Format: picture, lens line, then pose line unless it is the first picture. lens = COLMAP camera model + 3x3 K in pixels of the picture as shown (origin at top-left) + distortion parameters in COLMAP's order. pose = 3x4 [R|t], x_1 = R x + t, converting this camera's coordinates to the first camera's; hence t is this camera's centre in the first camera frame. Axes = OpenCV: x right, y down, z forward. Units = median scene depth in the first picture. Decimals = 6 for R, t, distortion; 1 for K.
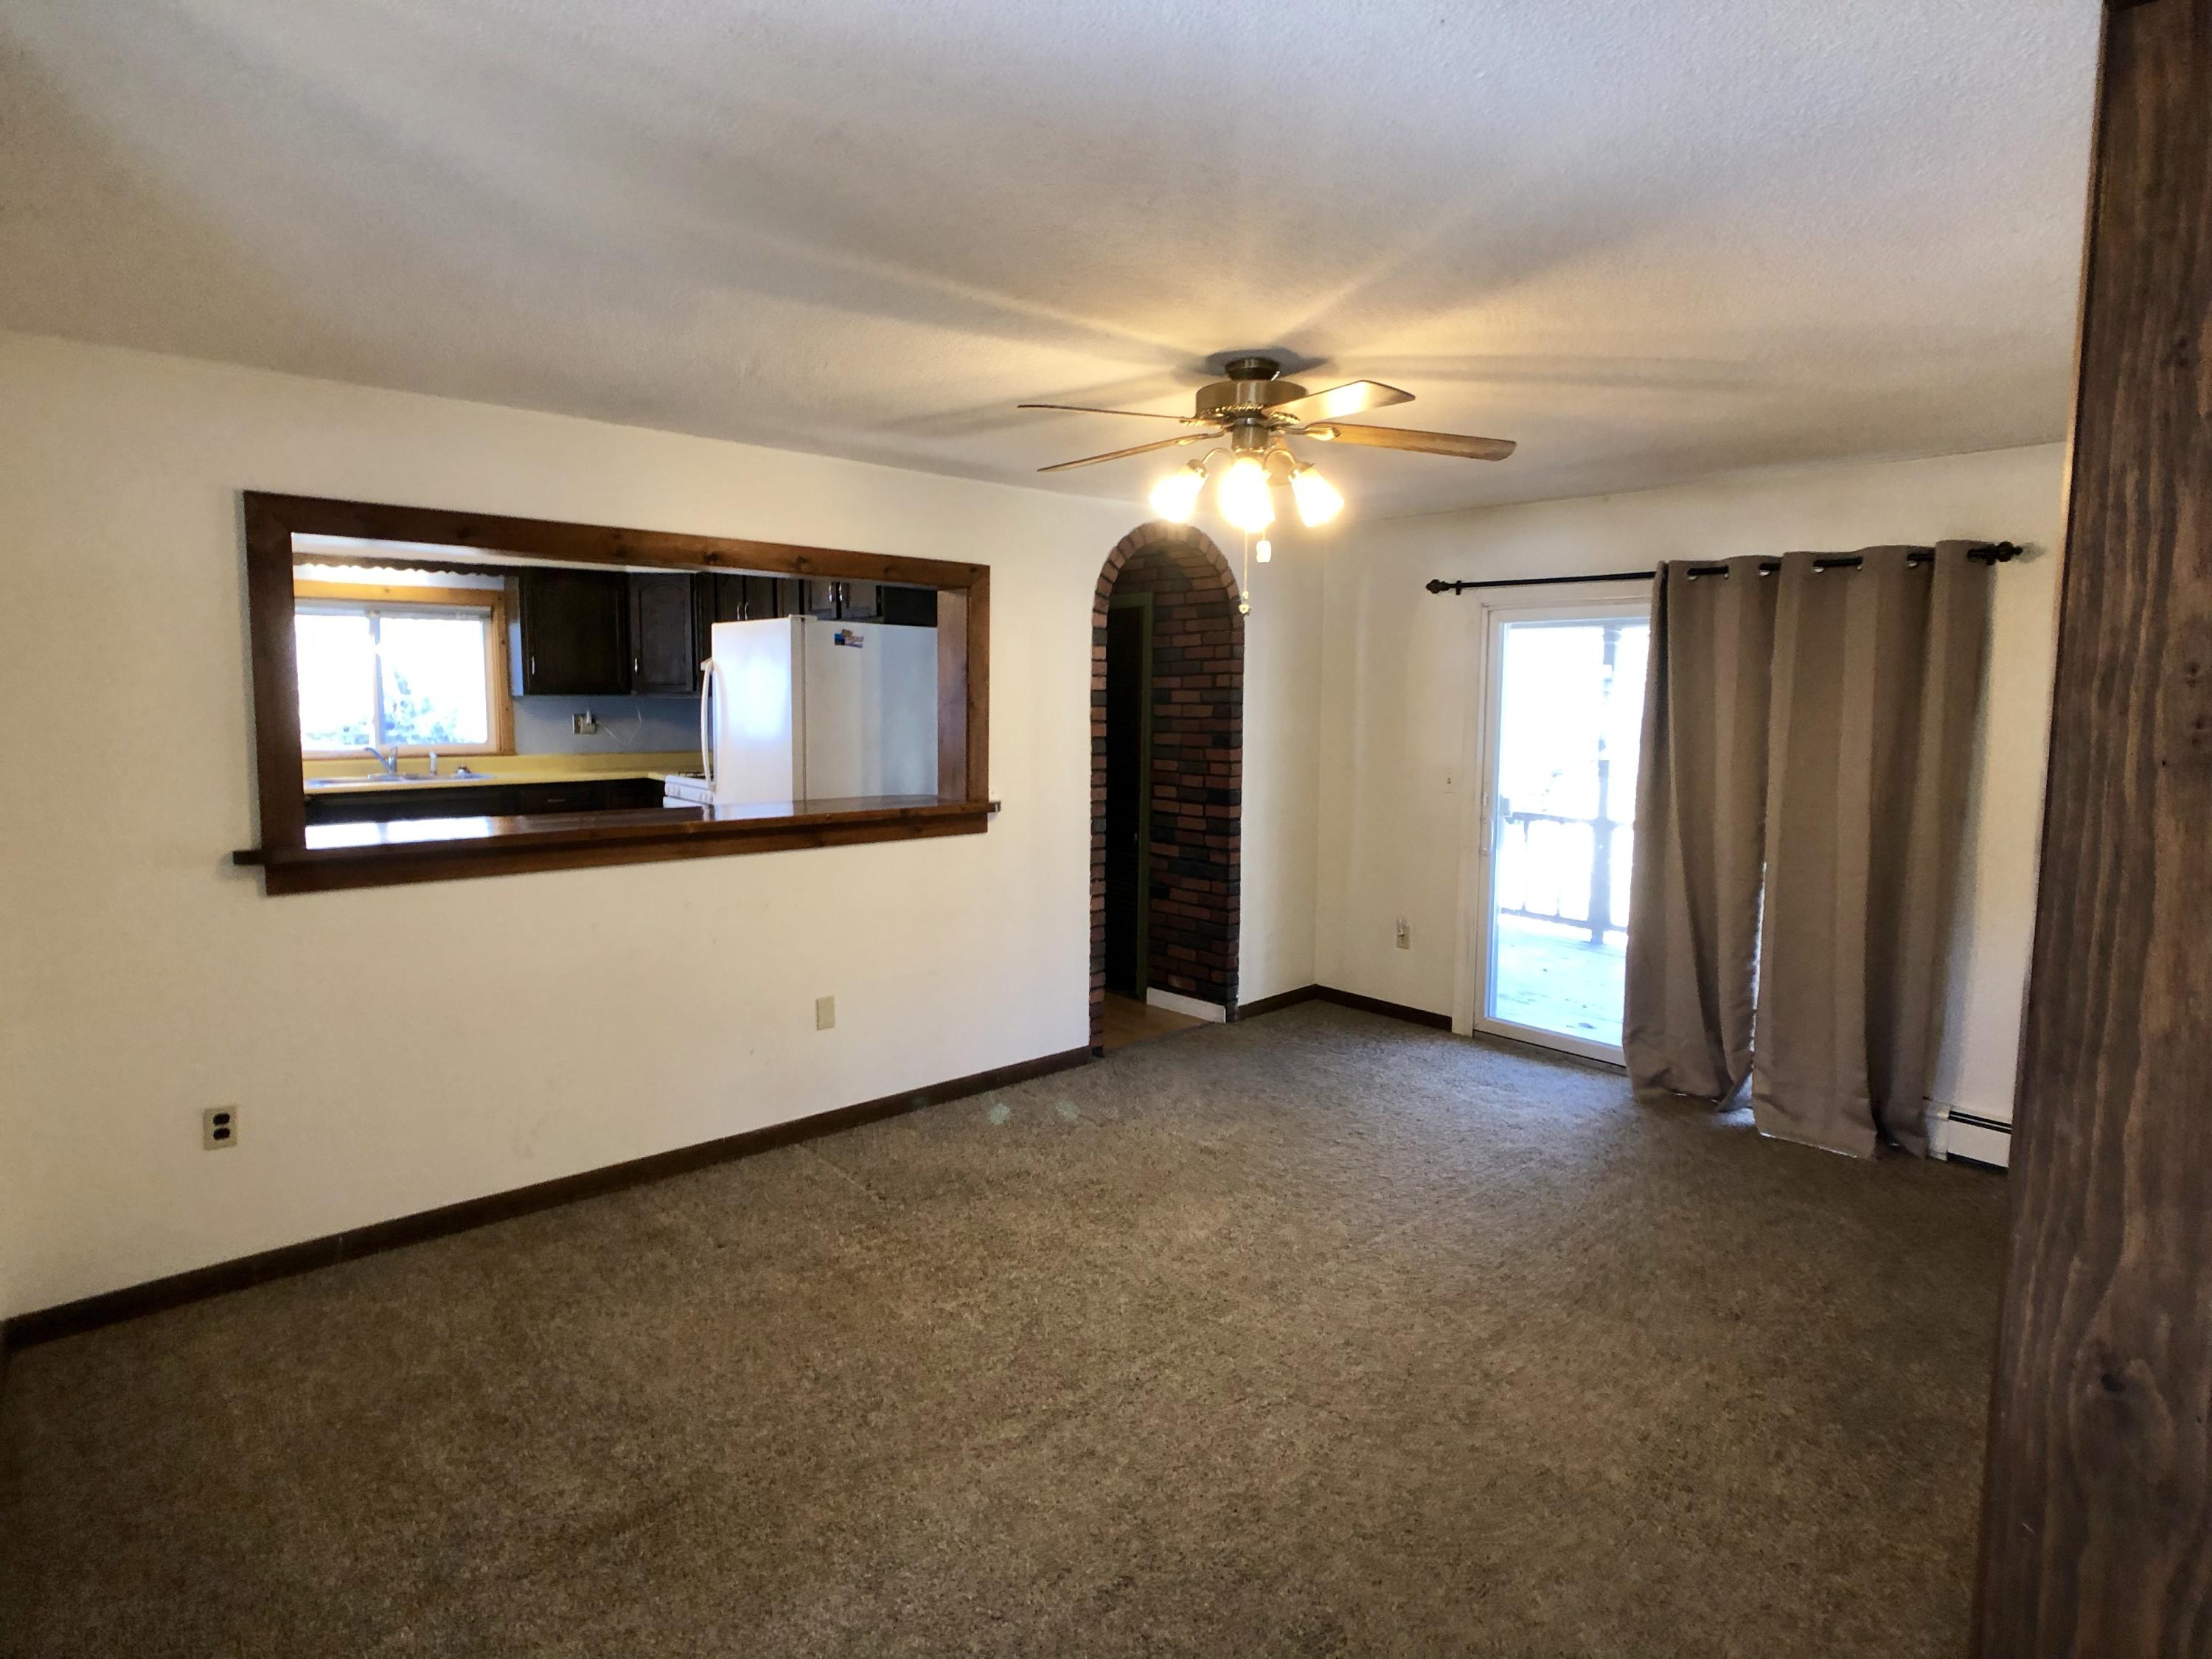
lens RADIAL K [[1169.8, 0, 1105.8], [0, 1169.8, 816.3], [0, 0, 1]] dist [-0.023050, 0.000577]
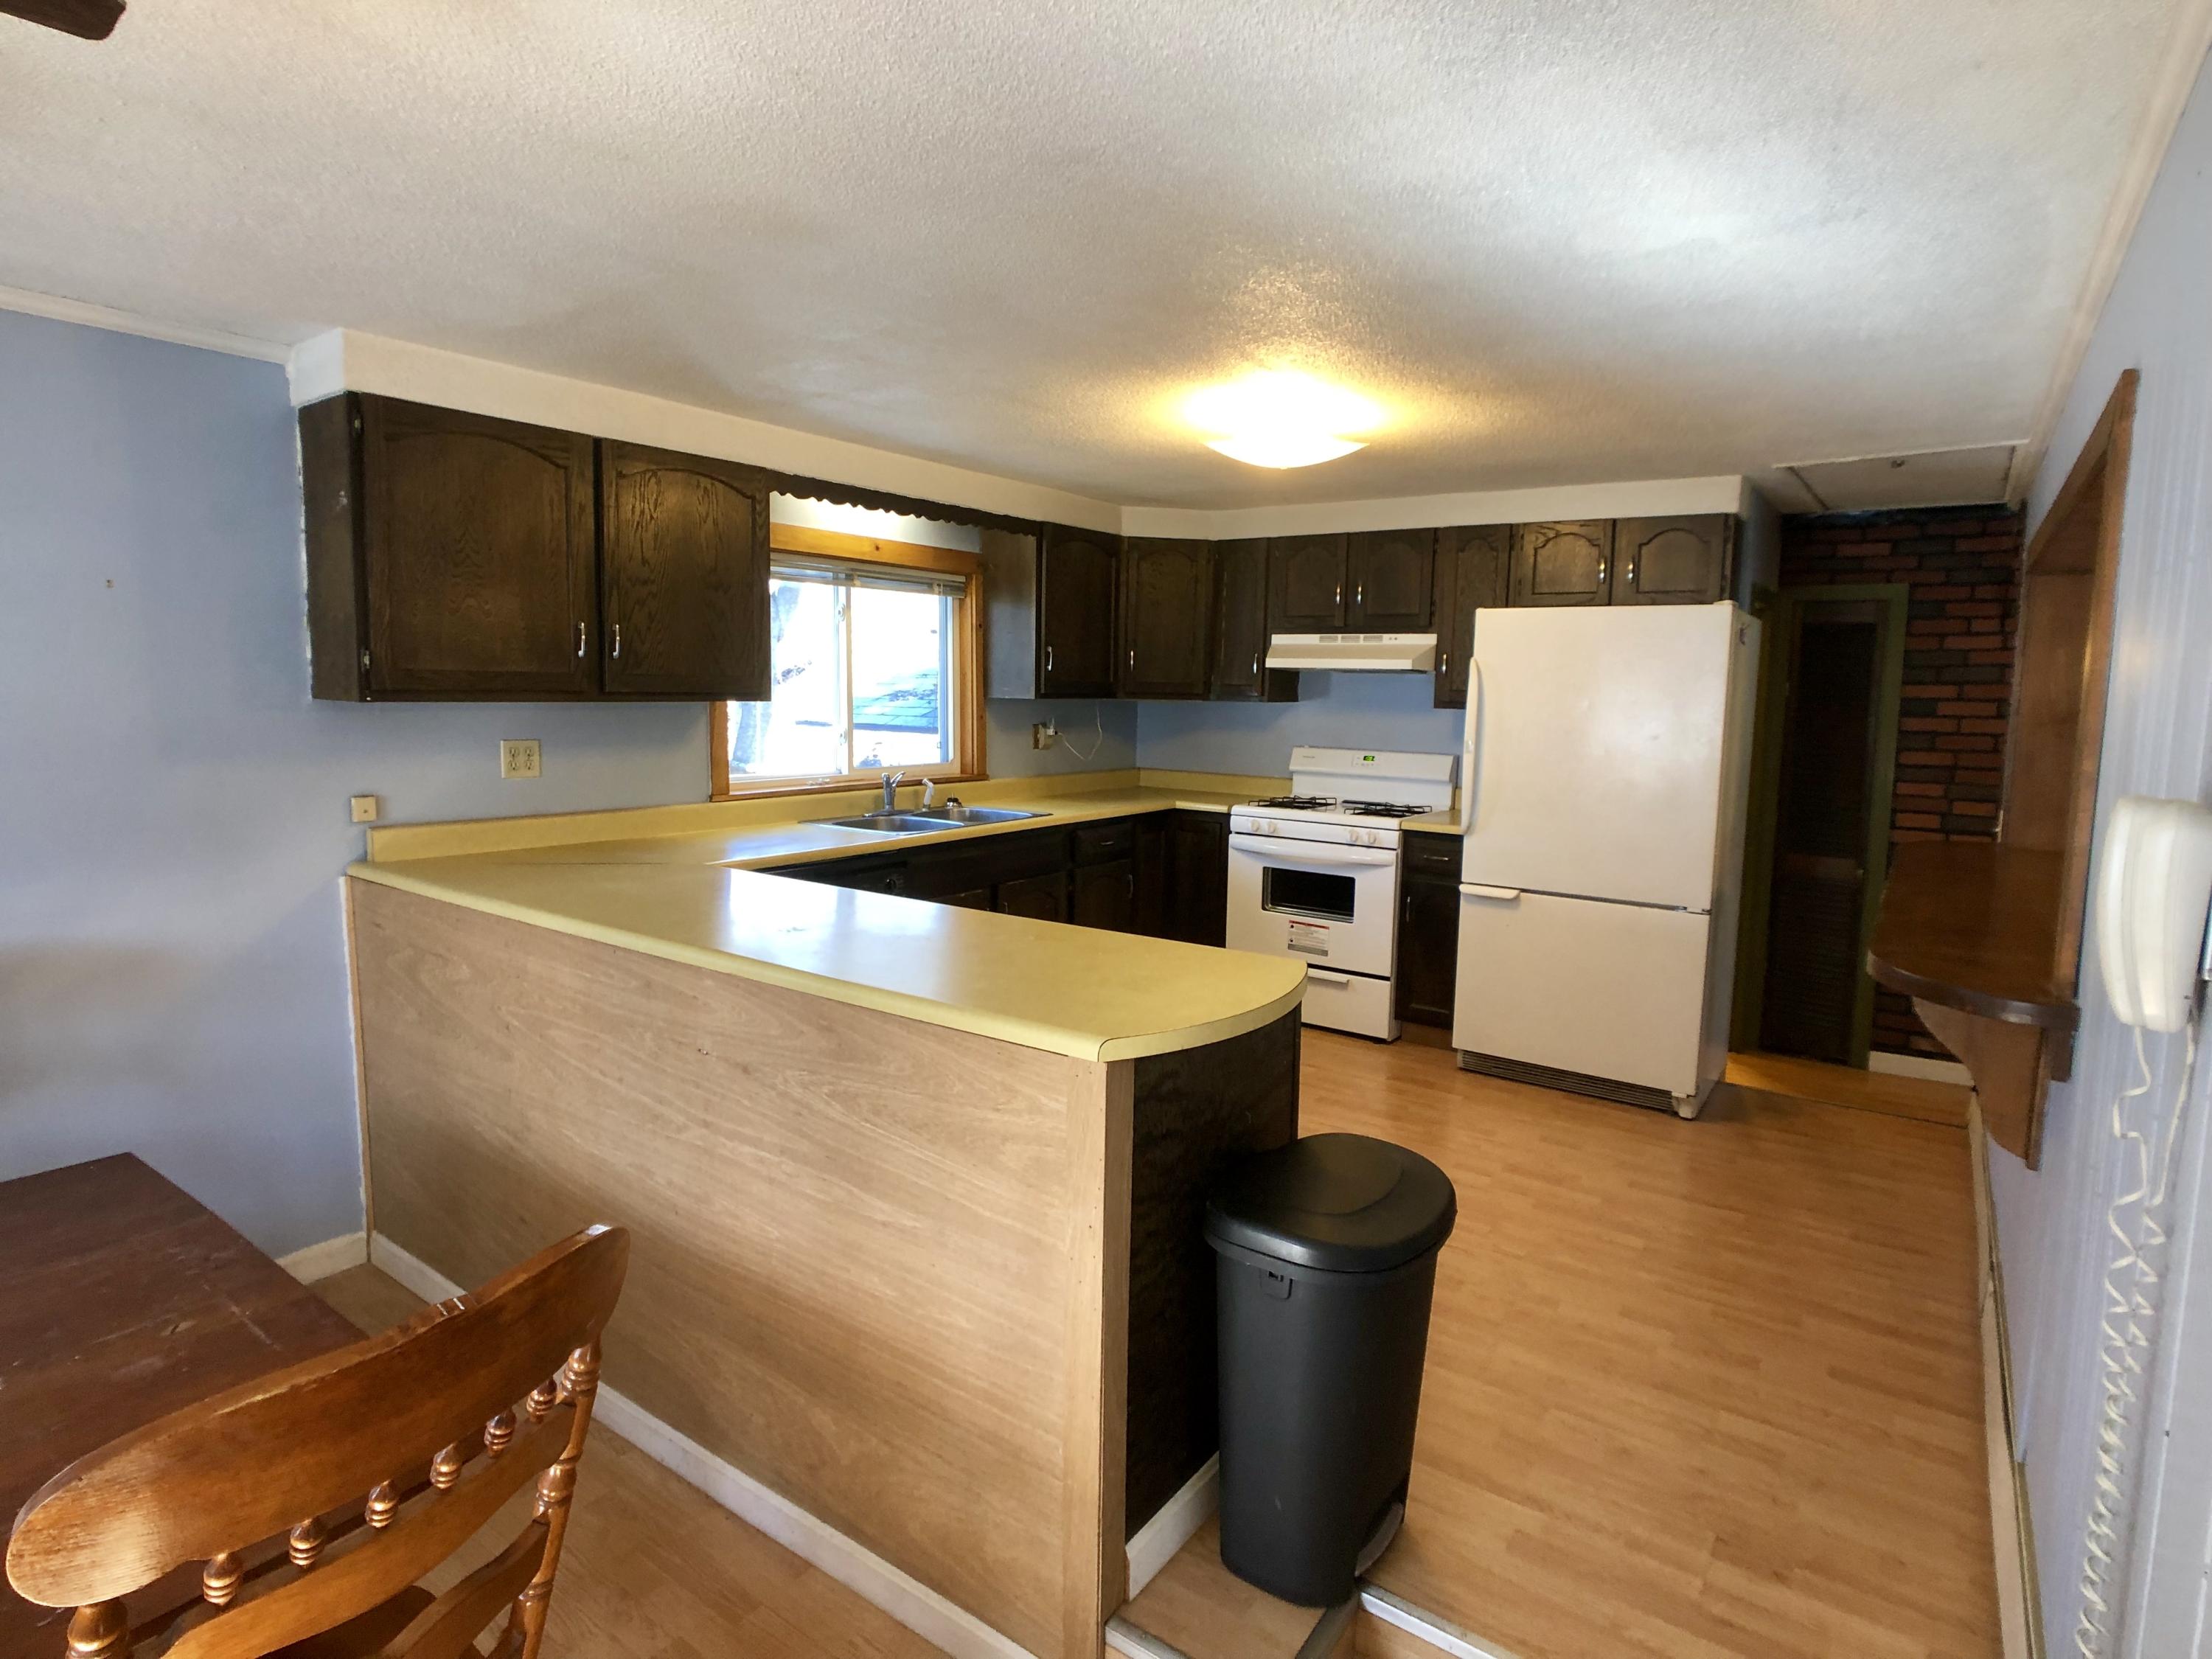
lens RADIAL K [[1169.8, 0, 1105.5], [0, 1169.8, 828.8], [0, 0, 1]] dist [-0.023050, 0.000577]
pose [[0.974795, -0.020294, 0.222180, -0.639650], [0.016849, 0.999707, 0.017388, -0.036057], [-0.222467, -0.013206, 0.974851, 0.285700]]
